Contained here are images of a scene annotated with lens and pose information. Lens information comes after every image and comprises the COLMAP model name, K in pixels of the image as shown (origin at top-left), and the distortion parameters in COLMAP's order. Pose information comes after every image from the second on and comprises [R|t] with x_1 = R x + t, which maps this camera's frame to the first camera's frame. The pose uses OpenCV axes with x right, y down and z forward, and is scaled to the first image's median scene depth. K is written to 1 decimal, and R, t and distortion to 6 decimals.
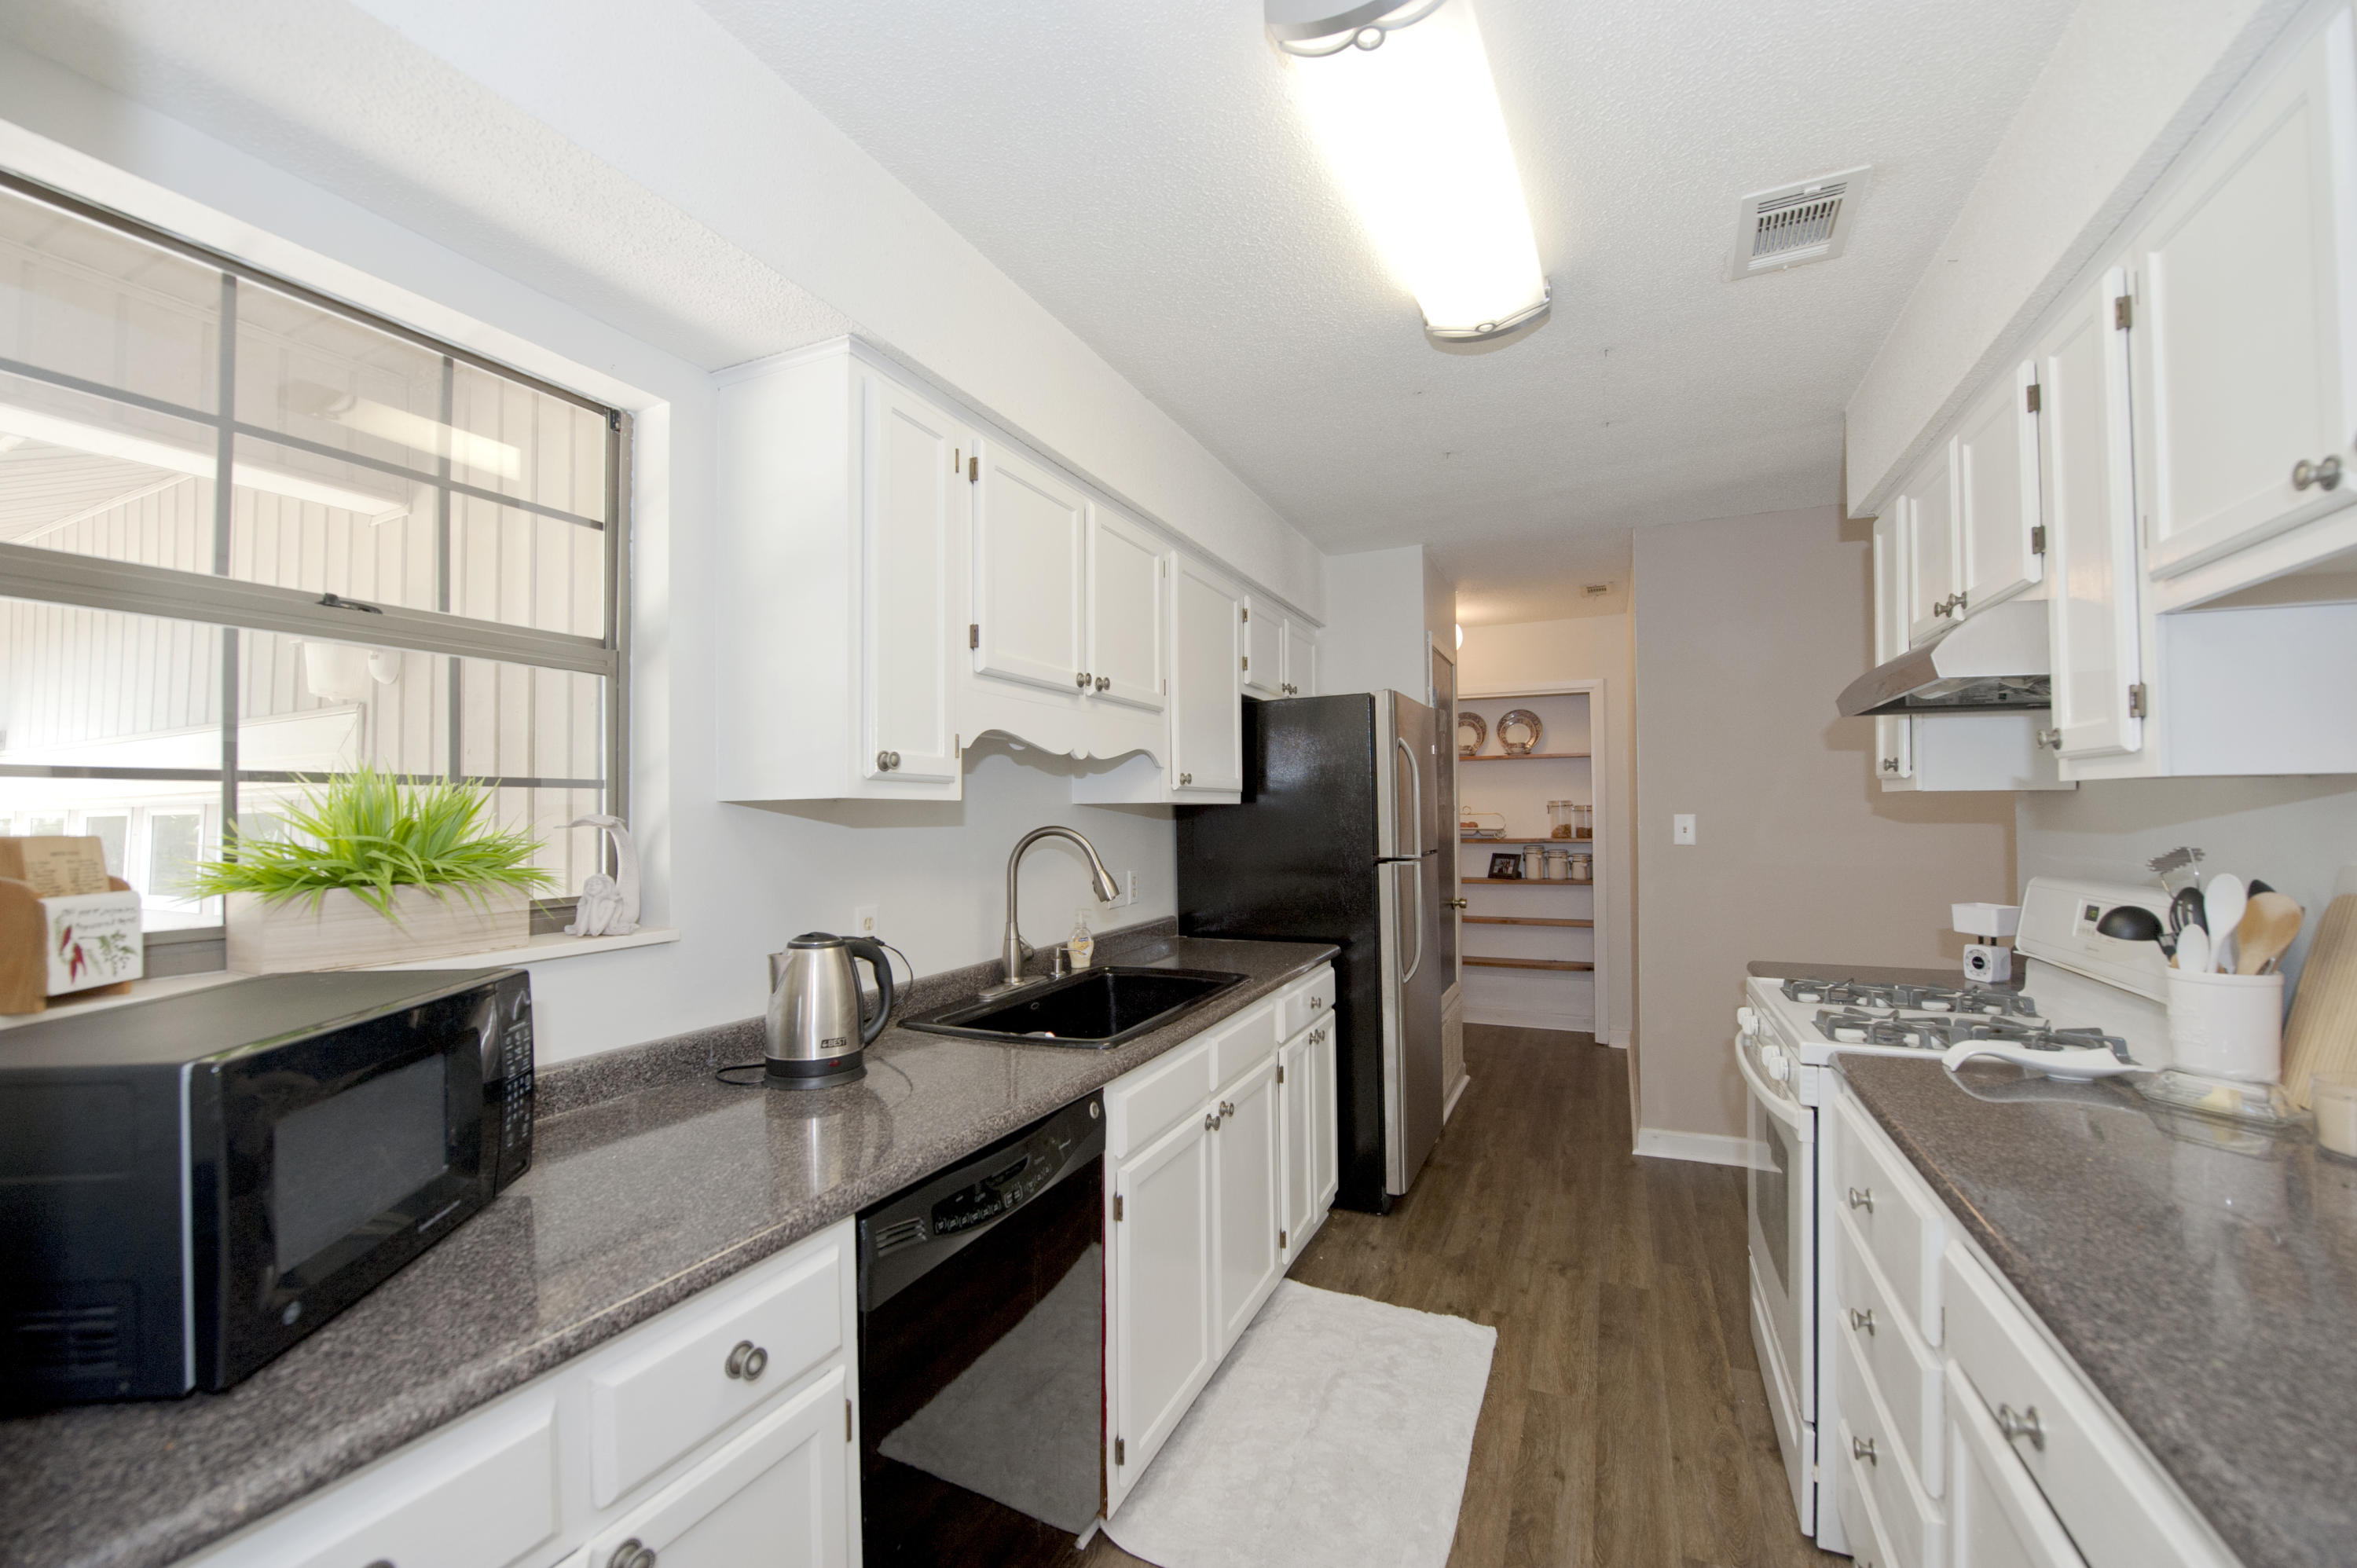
lens RADIAL K [[960.6, 0, 1192.5], [0, 960.6, 788.7], [0, 0, 1]] dist [-0.020211, 0.000248]
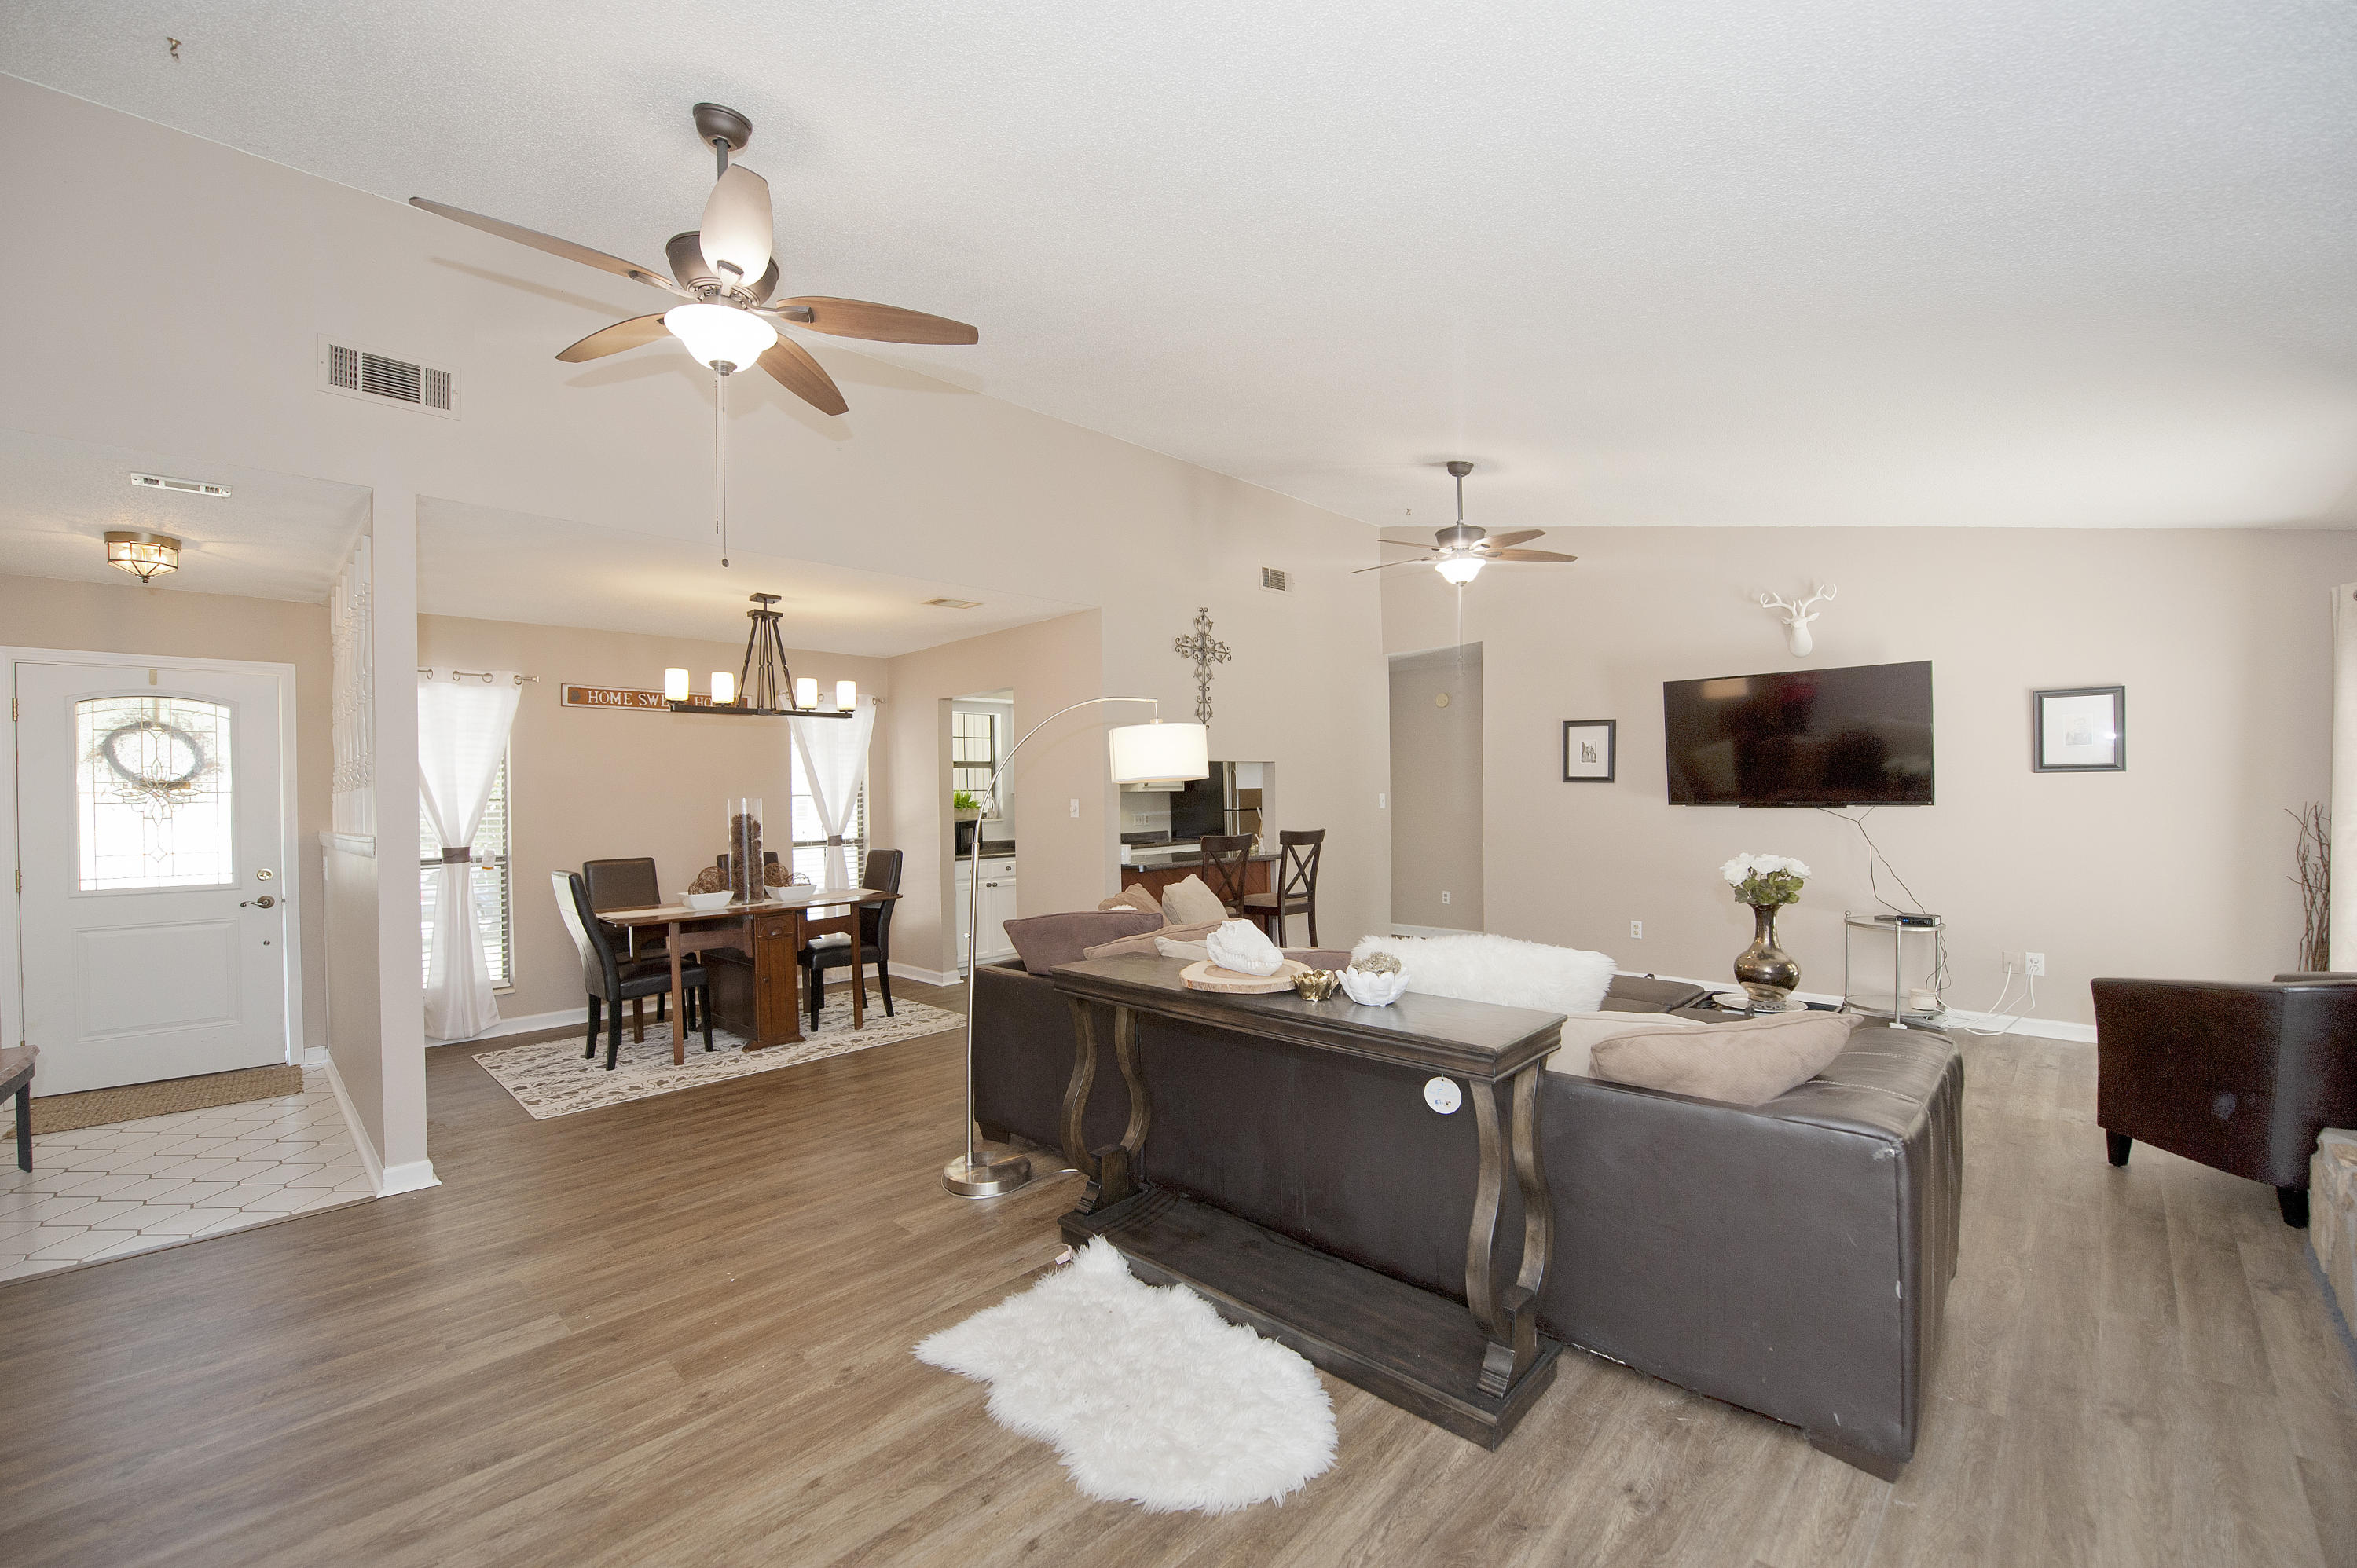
lens RADIAL K [[960.6, 0, 1192.5], [0, 960.6, 788.7], [0, 0, 1]] dist [-0.020211, 0.000248]
pose [[0.940937, -0.008248, -0.338482, 1.573891], [0.016092, 0.999663, 0.020373, -0.074302], [0.338200, -0.024617, 0.940752, -2.554728]]
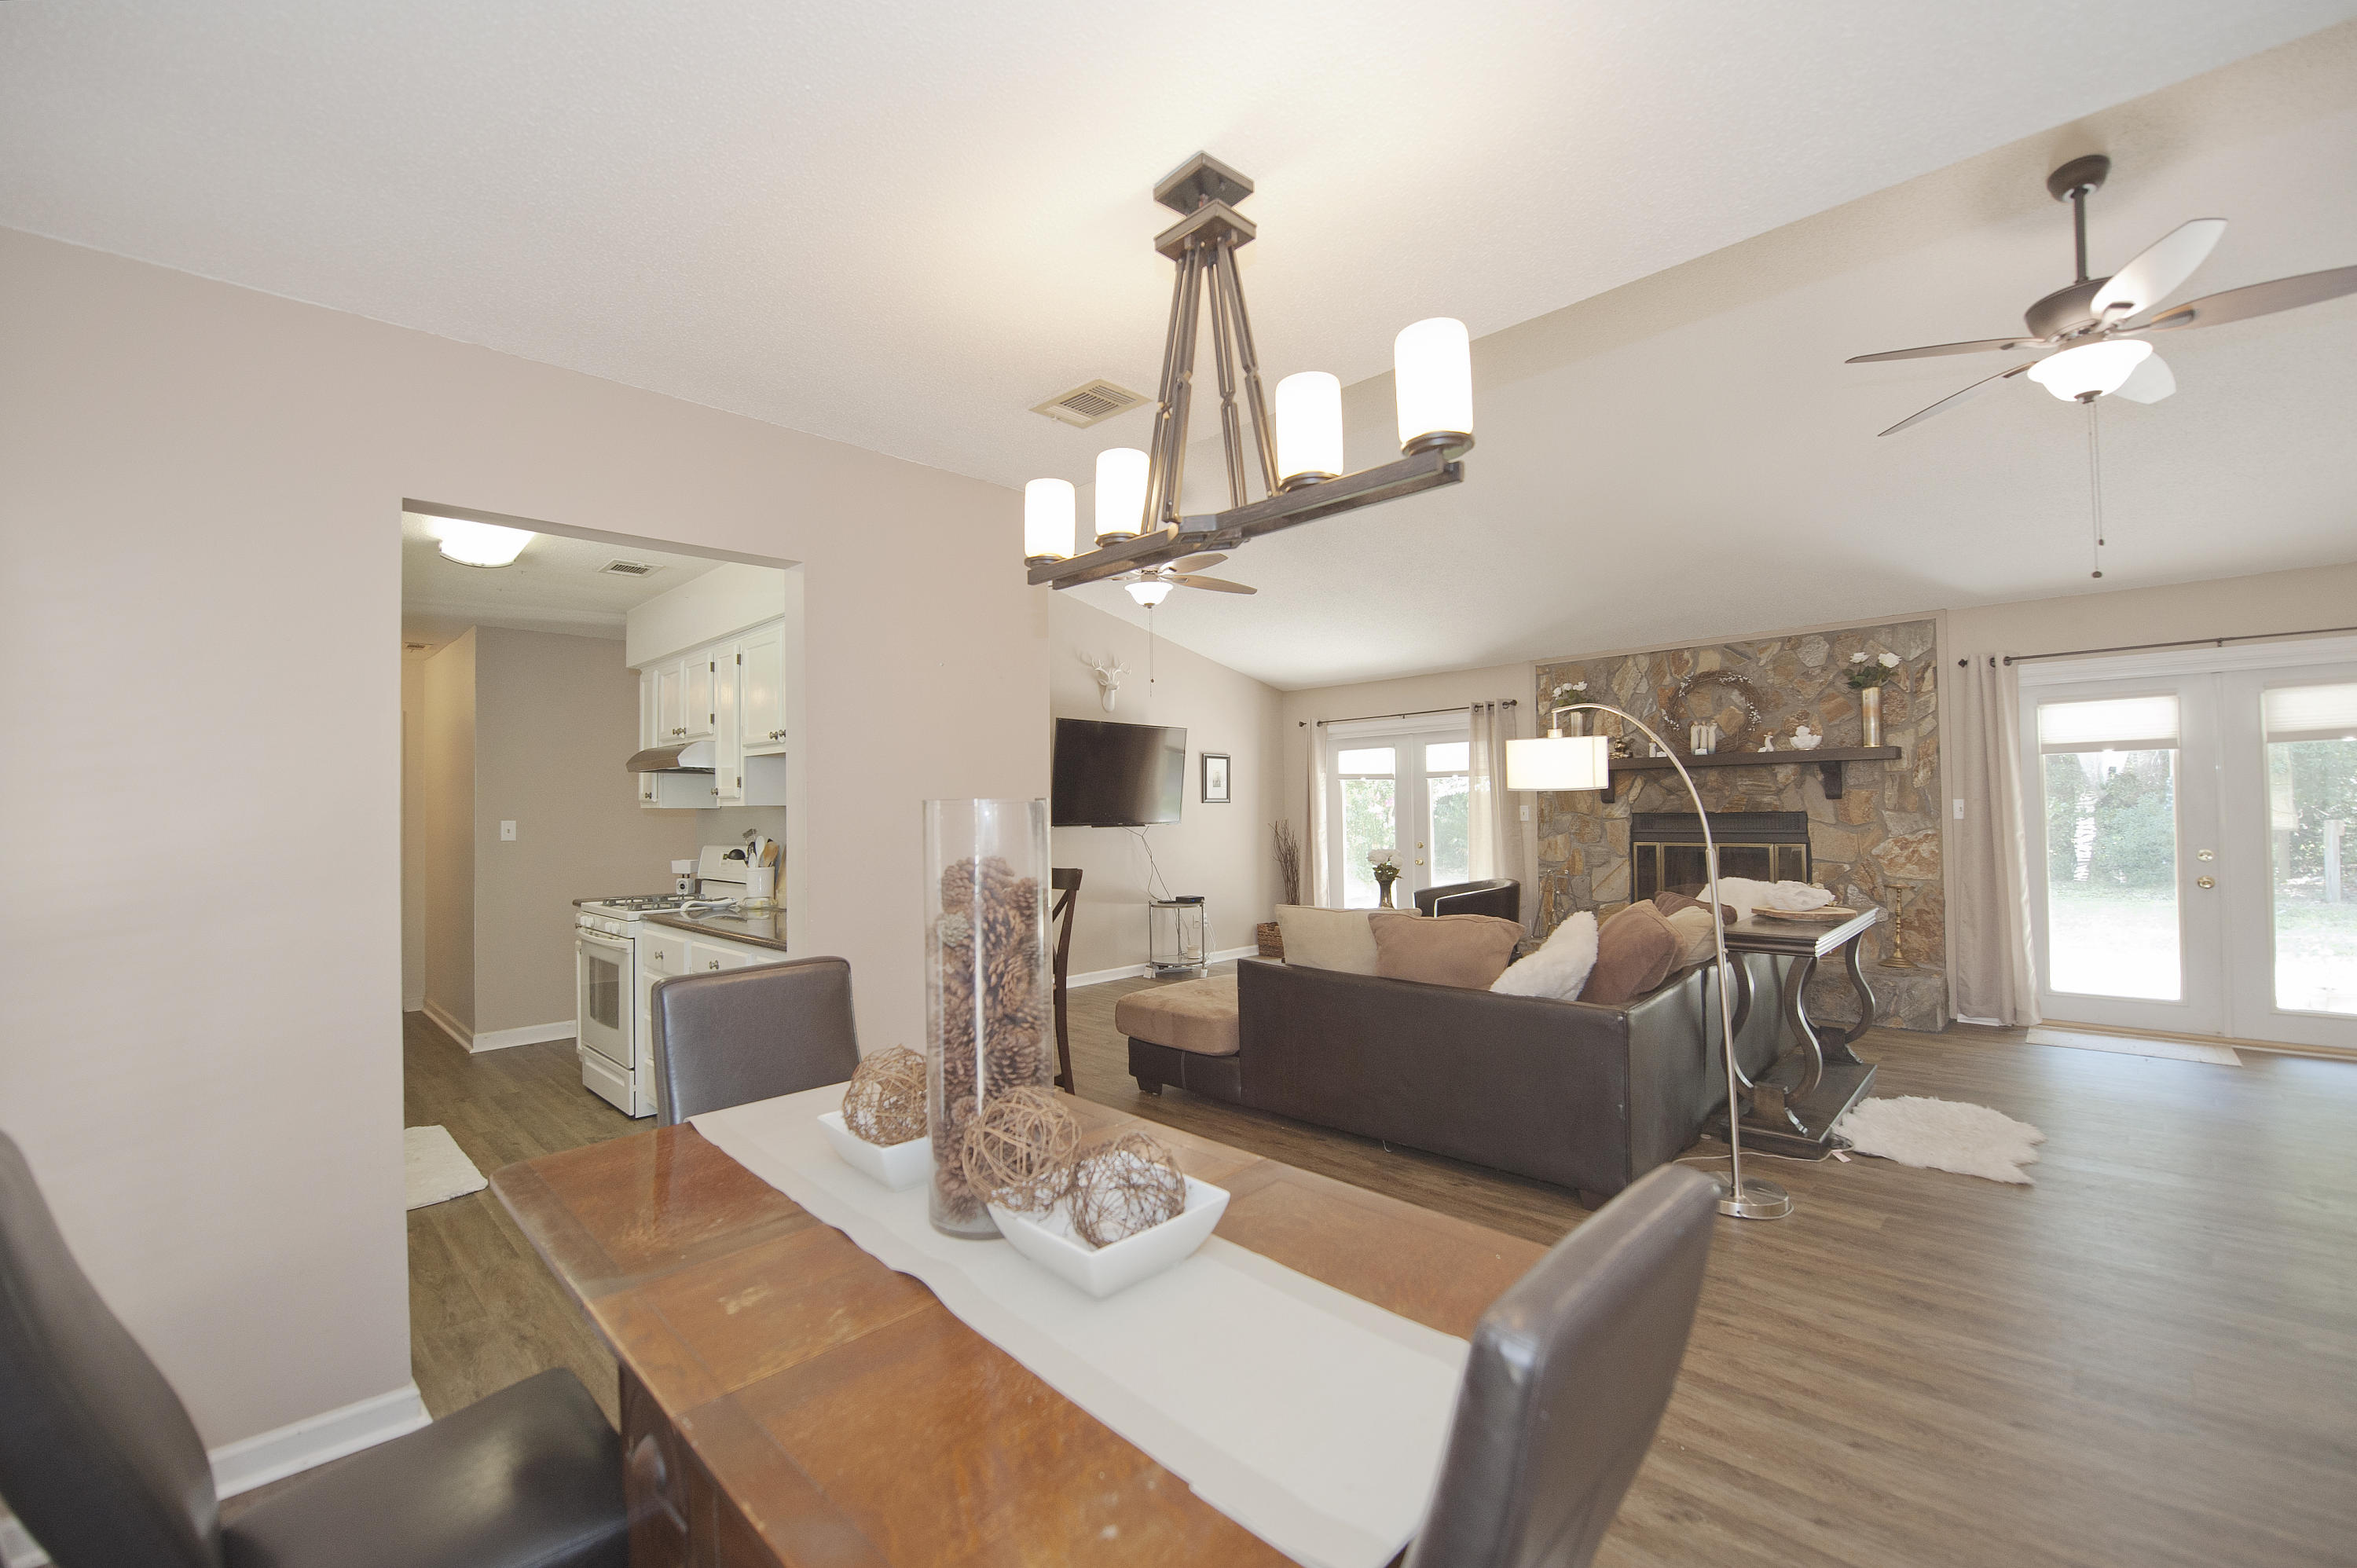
lens RADIAL K [[960.6, 0, 1175.3], [0, 960.6, 801.1], [0, 0, 1]] dist [-0.031110, 0.000101]
pose [[0.354687, 0.010660, 0.934924, -0.918534], [-0.012105, 0.999904, -0.006809, -0.013621], [-0.934907, -0.008902, 0.354782, -0.941431]]
